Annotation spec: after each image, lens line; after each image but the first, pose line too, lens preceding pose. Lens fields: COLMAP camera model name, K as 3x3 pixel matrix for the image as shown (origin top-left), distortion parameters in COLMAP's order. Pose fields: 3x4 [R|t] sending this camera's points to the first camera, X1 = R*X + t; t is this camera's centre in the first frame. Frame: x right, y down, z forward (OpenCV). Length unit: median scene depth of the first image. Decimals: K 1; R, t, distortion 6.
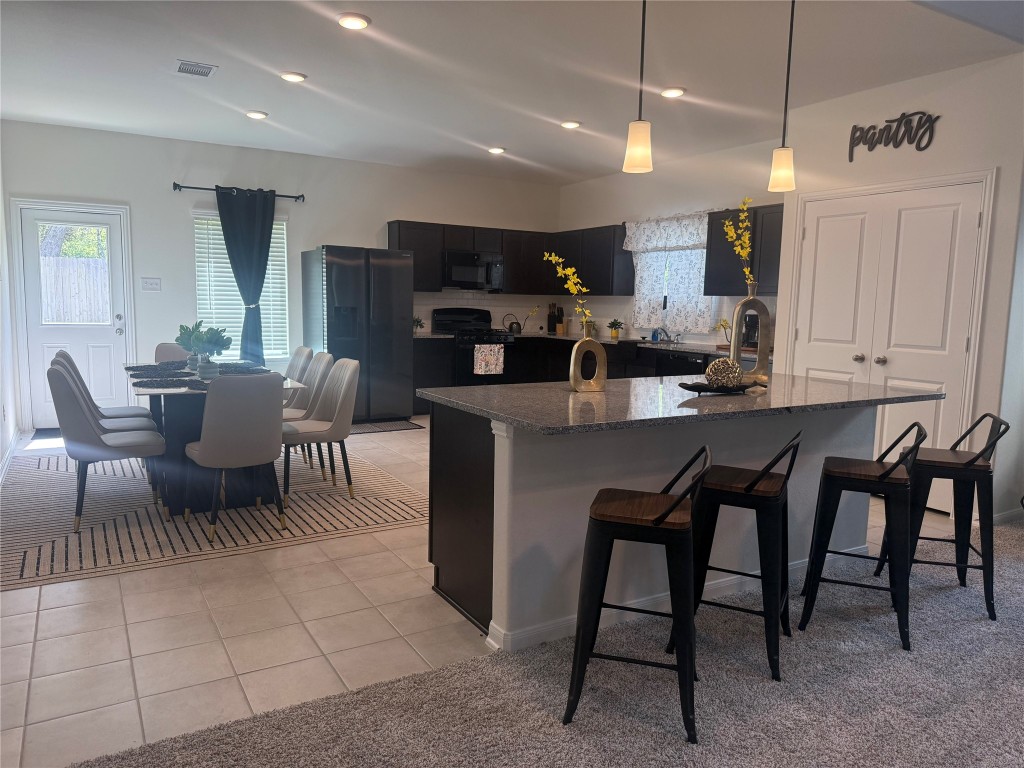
lens RADIAL K [[725.2, 0, 510.4], [0, 725.2, 390.2], [0, 0, 1]] dist [0.045861, -0.053133]
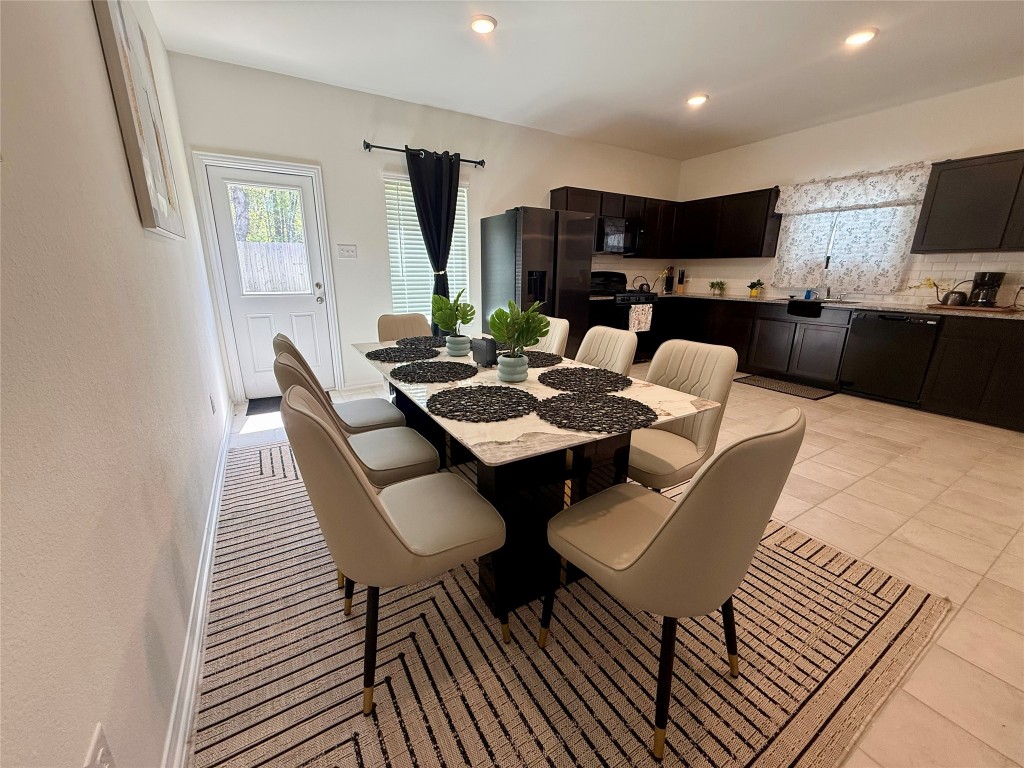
lens RADIAL K [[408.9, 0, 510.7], [0, 408.9, 383.1], [0, 0, 1]] dist [0.001773, -0.000773]
pose [[0.999816, -0.017915, 0.006822, -0.410991], [0.016745, 0.989417, 0.144133, -0.065422], [-0.009332, -0.143992, 0.989535, 0.624995]]
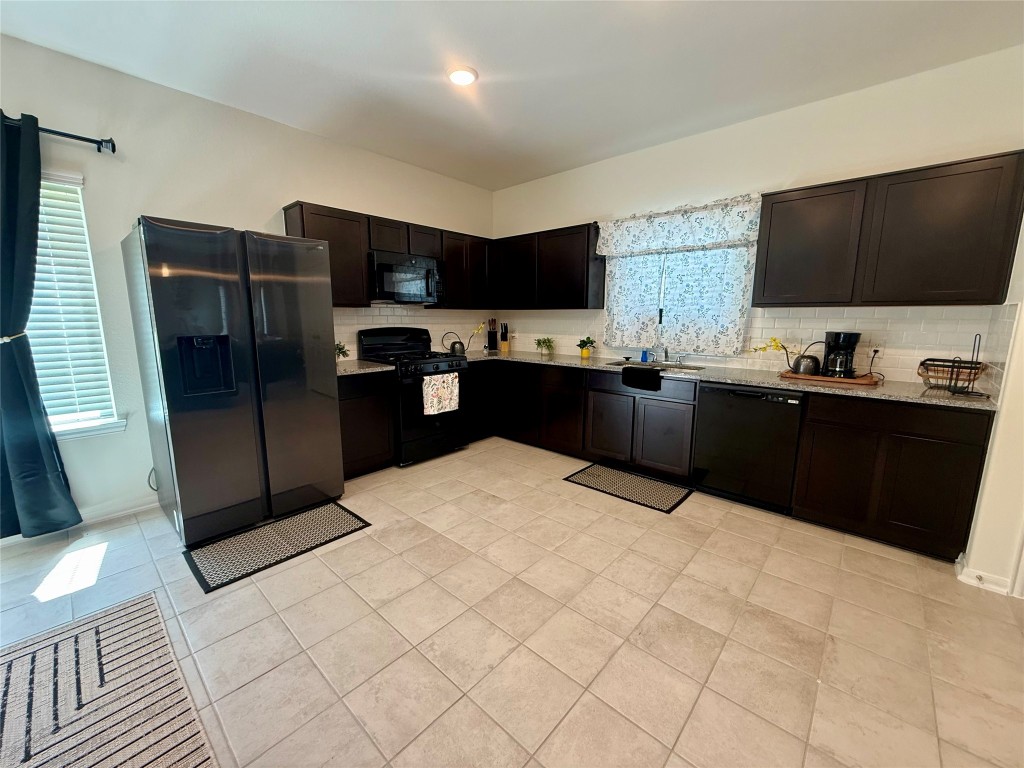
lens RADIAL K [[408.9, 0, 511.0], [0, 408.9, 381.5], [0, 0, 1]] dist [0.001773, -0.000773]
pose [[0.954683, -0.065930, 0.290230, -0.148014], [0.054439, 0.997387, 0.047501, -0.125677], [-0.292603, -0.029549, 0.955777, 0.964301]]
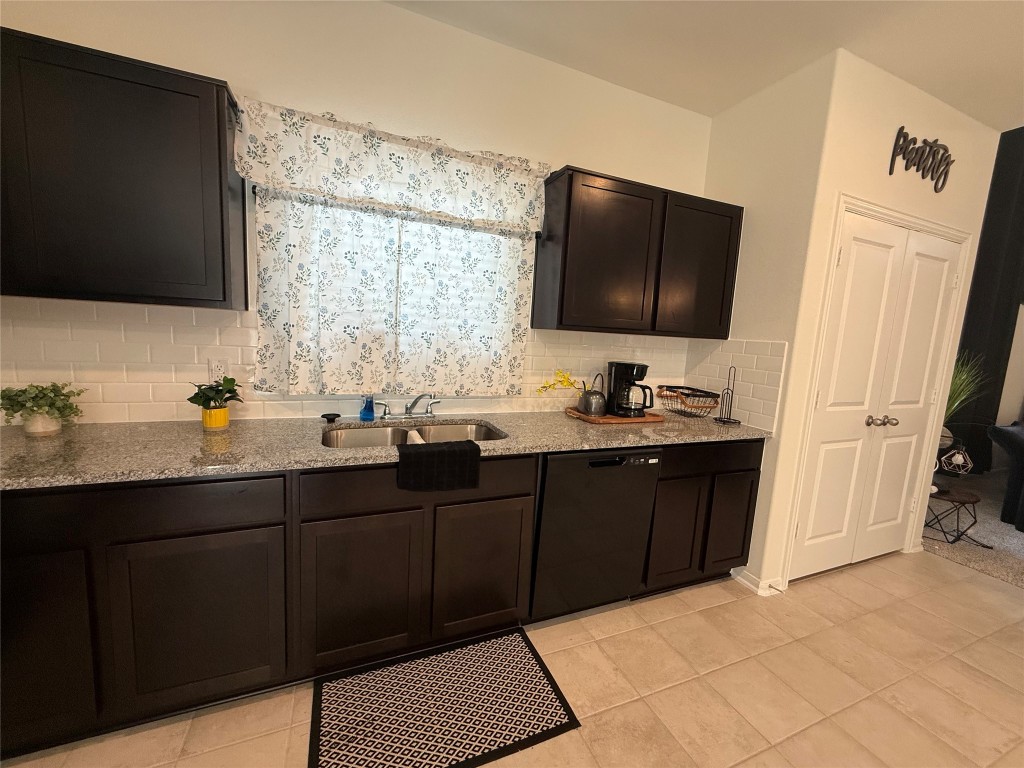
lens RADIAL K [[408.9, 0, 512.8], [0, 408.9, 385.4], [0, 0, 1]] dist [0.001773, -0.000773]
pose [[0.141454, -0.136045, 0.980552, -0.047261], [0.071083, 0.989351, 0.127011, -0.187496], [-0.987390, 0.051734, 0.149618, 1.435095]]
